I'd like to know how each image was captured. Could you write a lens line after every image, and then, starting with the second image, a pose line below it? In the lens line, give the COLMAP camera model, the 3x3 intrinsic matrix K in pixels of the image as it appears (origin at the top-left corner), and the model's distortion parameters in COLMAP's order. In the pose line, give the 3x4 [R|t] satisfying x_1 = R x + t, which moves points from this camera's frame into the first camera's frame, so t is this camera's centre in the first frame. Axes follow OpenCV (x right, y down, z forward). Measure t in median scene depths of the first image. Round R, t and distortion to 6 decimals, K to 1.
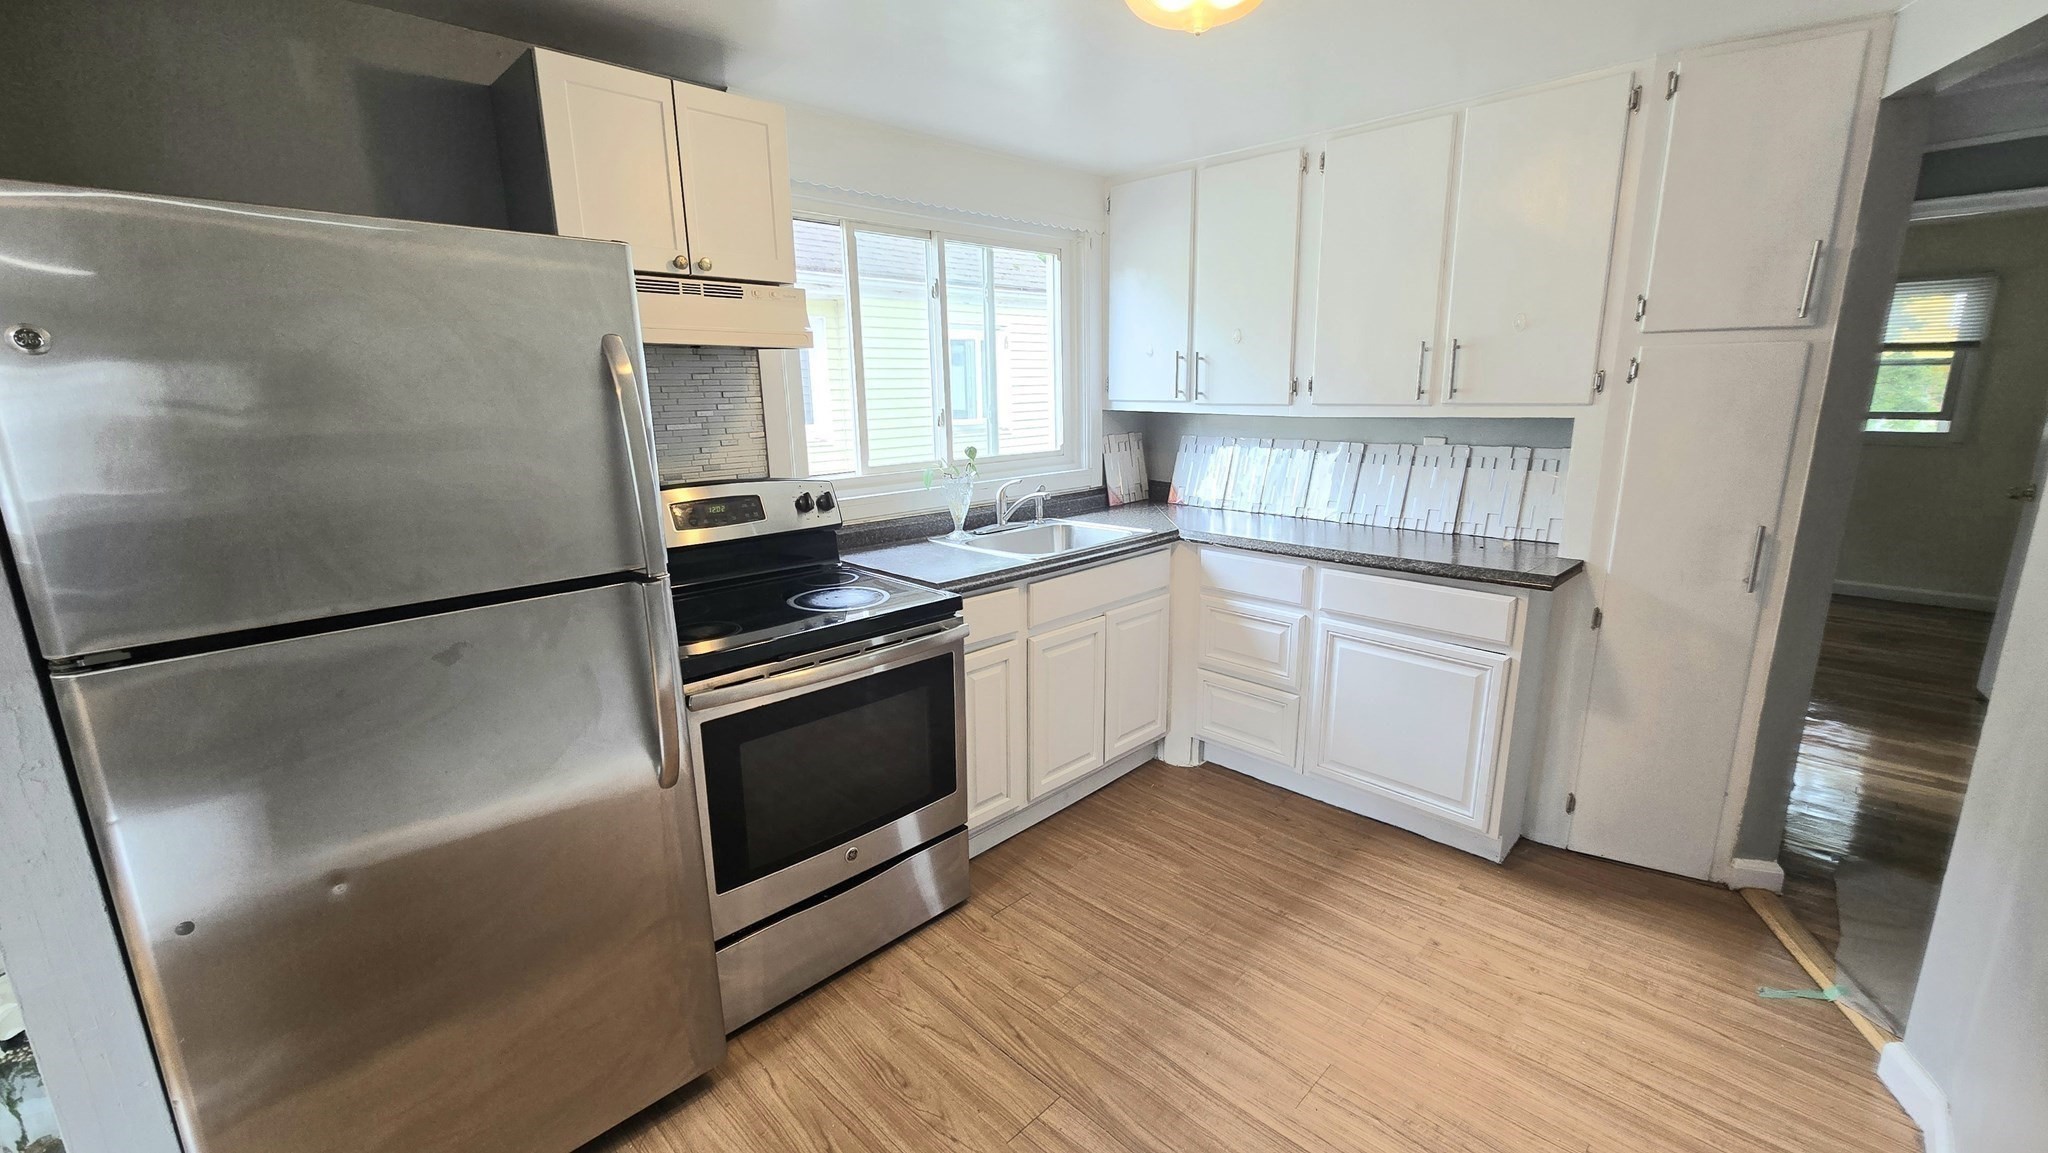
lens RADIAL K [[839.9, 0, 1037.9], [0, 839.9, 576.1], [0, 0, 1]] dist [-0.005614, 0.002948]
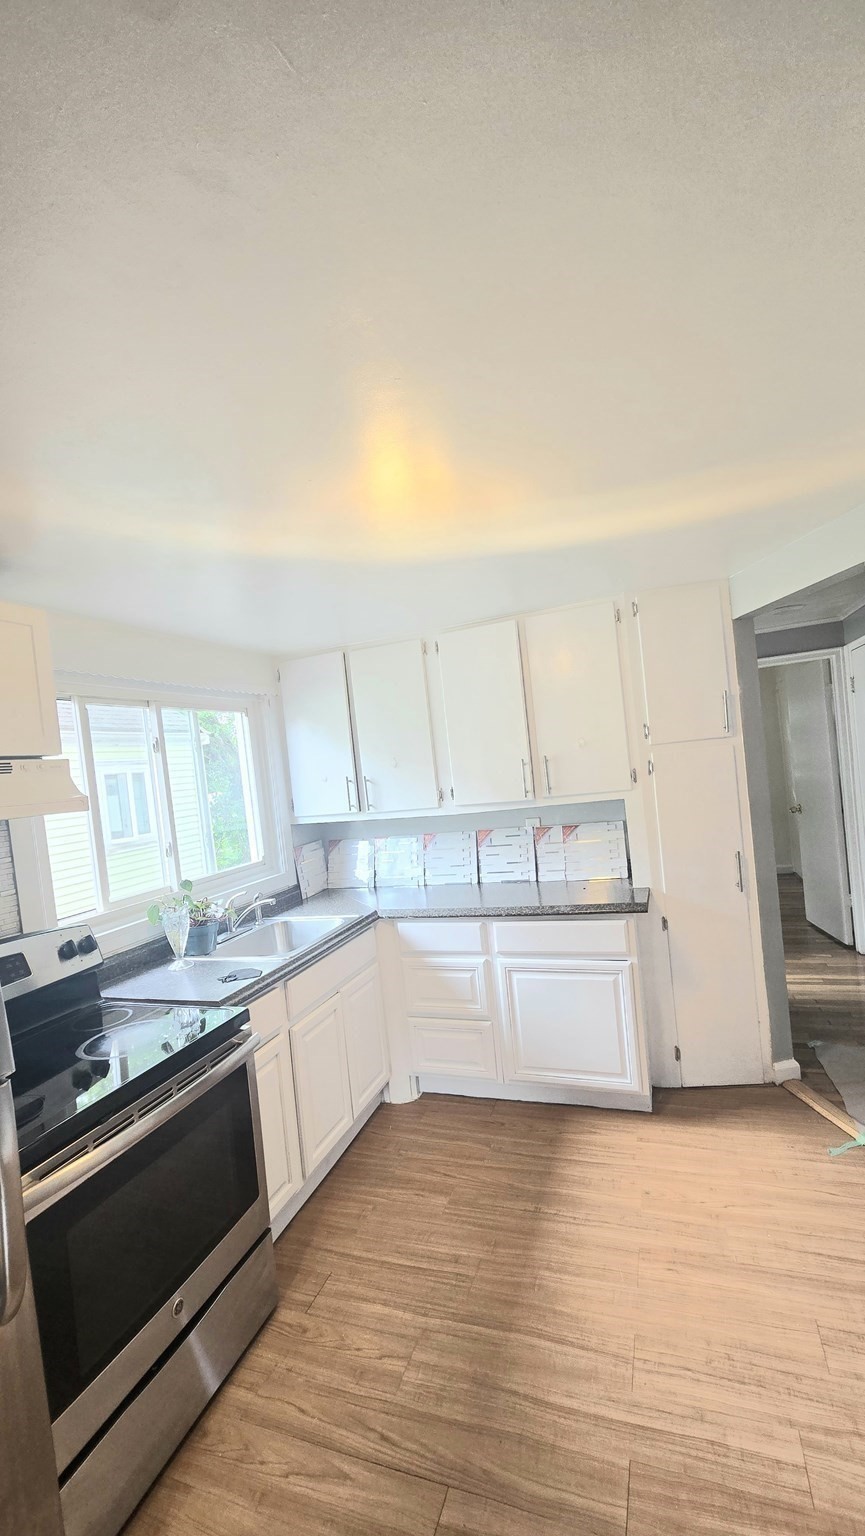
lens RADIAL K [[629.9, 0, 431.2], [0, 629.9, 782.1], [0, 0, 1]] dist [-0.005614, 0.002948]
pose [[0.908829, -0.091349, 0.407045, -0.171119], [0.181373, 0.965209, -0.188349, -0.061644], [-0.375678, 0.245004, 0.893778, 0.068721]]
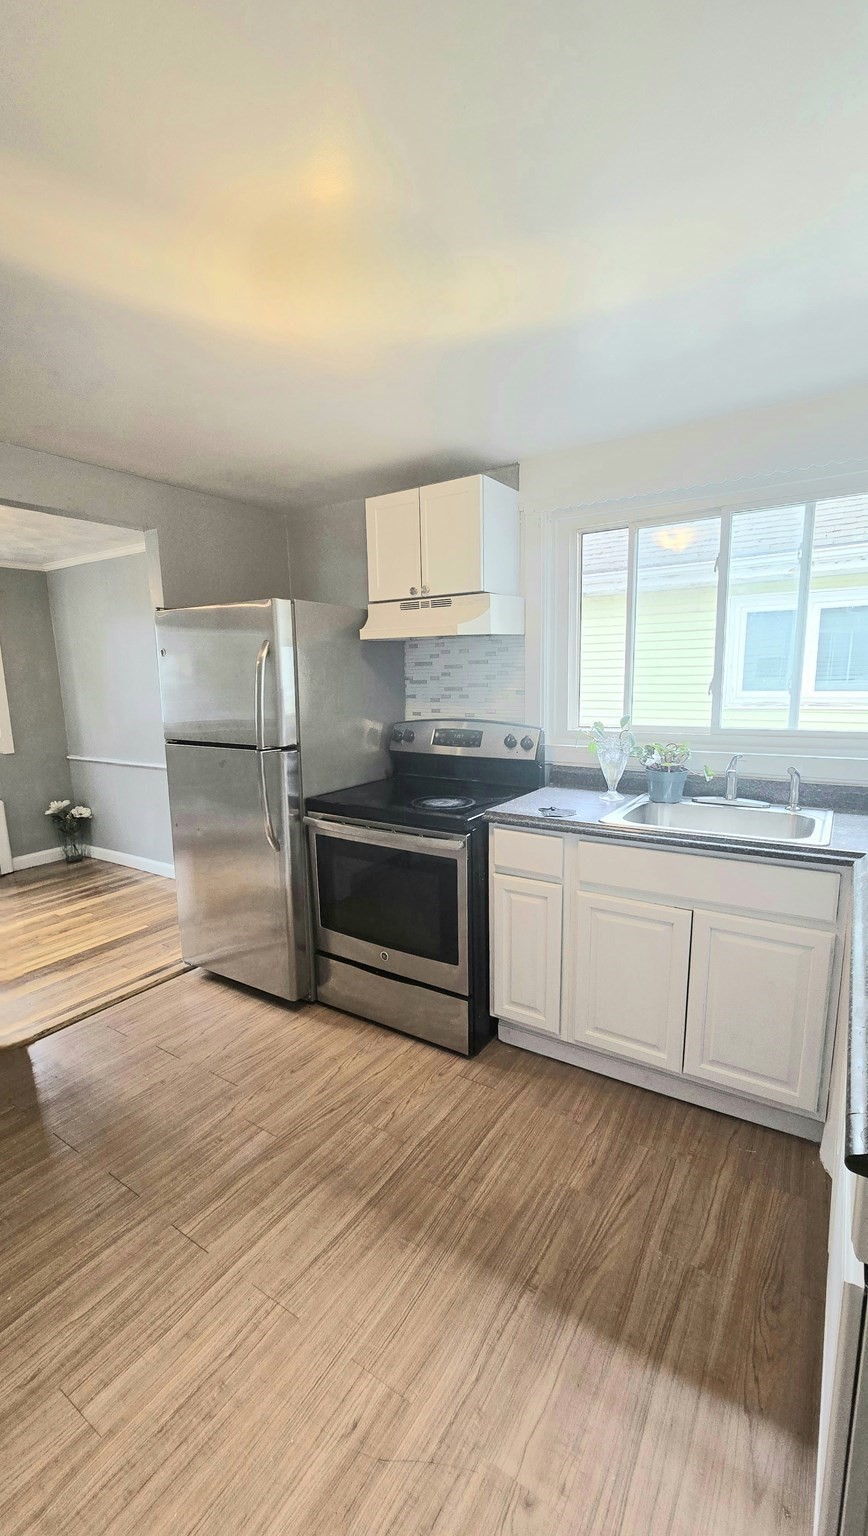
lens RADIAL K [[620.5, 0, 426.4], [0, 620.5, 788.3], [0, 0, 1]] dist [-0.002340, 0.000256]
pose [[0.192998, 0.184813, -0.963637, 0.753586], [-0.203255, 0.968329, 0.145005, -0.139327], [0.959916, 0.167878, 0.224450, 0.666994]]
